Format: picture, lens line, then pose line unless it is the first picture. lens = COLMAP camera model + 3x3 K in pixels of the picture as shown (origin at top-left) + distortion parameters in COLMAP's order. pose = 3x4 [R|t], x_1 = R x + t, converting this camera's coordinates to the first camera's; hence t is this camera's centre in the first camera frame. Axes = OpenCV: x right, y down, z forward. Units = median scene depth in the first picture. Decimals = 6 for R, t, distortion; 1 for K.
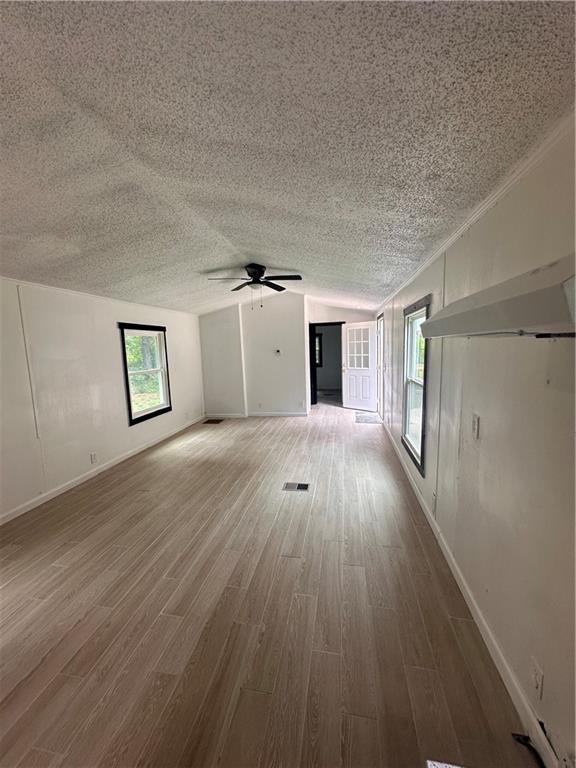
lens RADIAL K [[304.9, 0, 287.5], [0, 304.9, 383.7], [0, 0, 1]] dist [-0.001515, 0.000202]
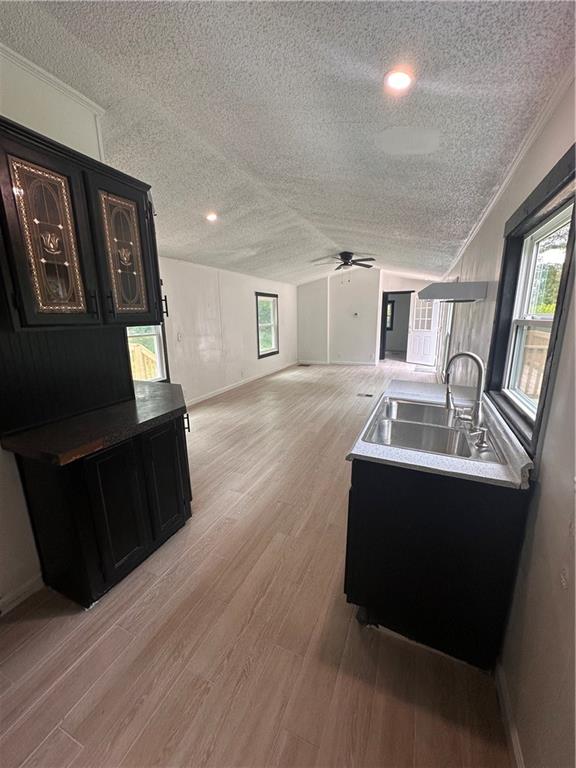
lens RADIAL K [[304.9, 0, 290.5], [0, 304.9, 384.1], [0, 0, 1]] dist [-0.001515, 0.000202]
pose [[0.975855, 0.068798, -0.207301, -0.013345], [-0.046339, 0.992704, 0.111316, 0.057740], [0.213447, -0.099022, 0.971923, -0.349480]]
